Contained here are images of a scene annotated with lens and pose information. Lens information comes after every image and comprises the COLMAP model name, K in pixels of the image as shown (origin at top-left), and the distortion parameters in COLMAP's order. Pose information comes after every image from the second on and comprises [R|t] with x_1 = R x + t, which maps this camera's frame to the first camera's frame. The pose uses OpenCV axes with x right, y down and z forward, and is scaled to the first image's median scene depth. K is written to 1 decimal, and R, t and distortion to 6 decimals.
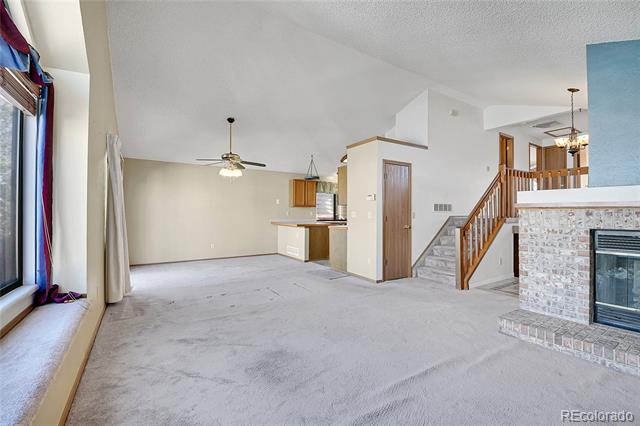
lens RADIAL K [[282.0, 0, 322.8], [0, 282.0, 211.0], [0, 0, 1]] dist [0.009230, -0.023282]
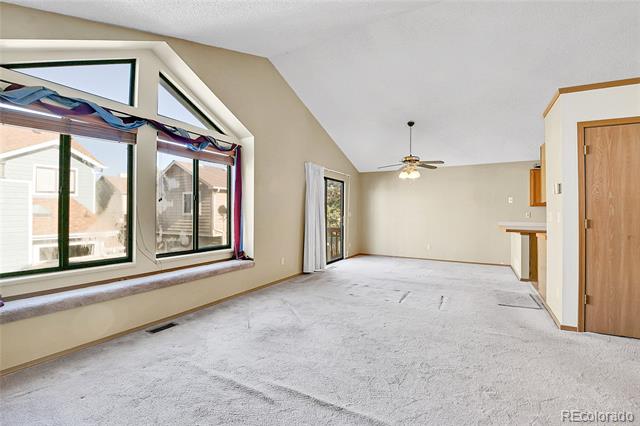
lens RADIAL K [[282.0, 0, 322.8], [0, 282.0, 211.0], [0, 0, 1]] dist [0.009230, -0.023282]
pose [[0.477614, -0.009458, -0.878519, 0.497300], [0.003972, 0.999955, -0.008606, 0.003156], [0.878561, 0.000620, 0.477631, 0.268245]]
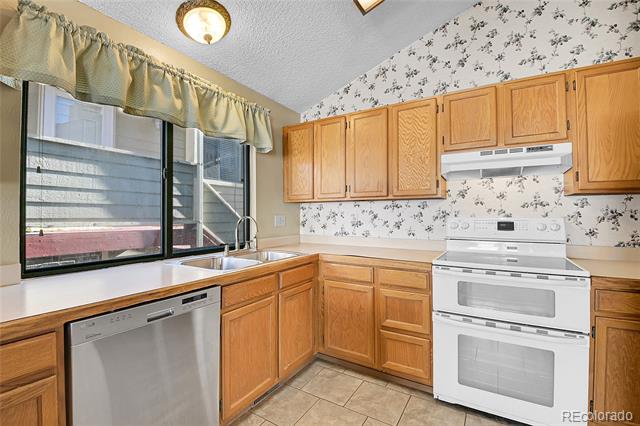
lens RADIAL K [[282.0, 0, 322.8], [0, 282.0, 211.0], [0, 0, 1]] dist [0.009230, -0.023282]
pose [[0.897059, -0.000378, 0.441911, 0.106939], [0.003253, 0.999978, -0.005748, 0.002514], [-0.441899, 0.006594, 0.897041, 1.502044]]
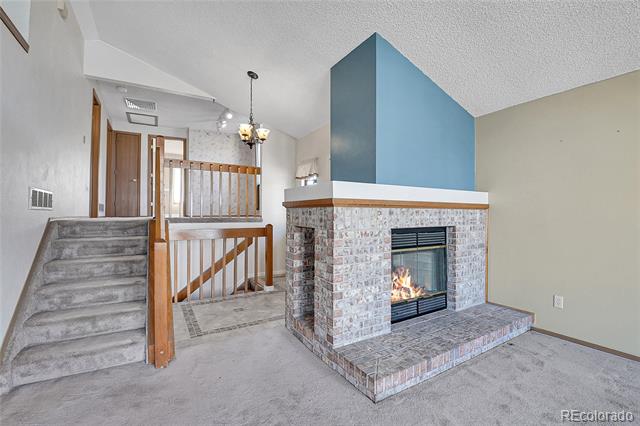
lens RADIAL K [[282.0, 0, 322.8], [0, 282.0, 211.0], [0, 0, 1]] dist [0.009230, -0.023282]
pose [[0.030764, 0.006264, 0.999507, -0.000821], [-0.008871, 0.999943, -0.005994, 0.007002], [-0.999487, -0.008683, 0.030818, 0.683256]]
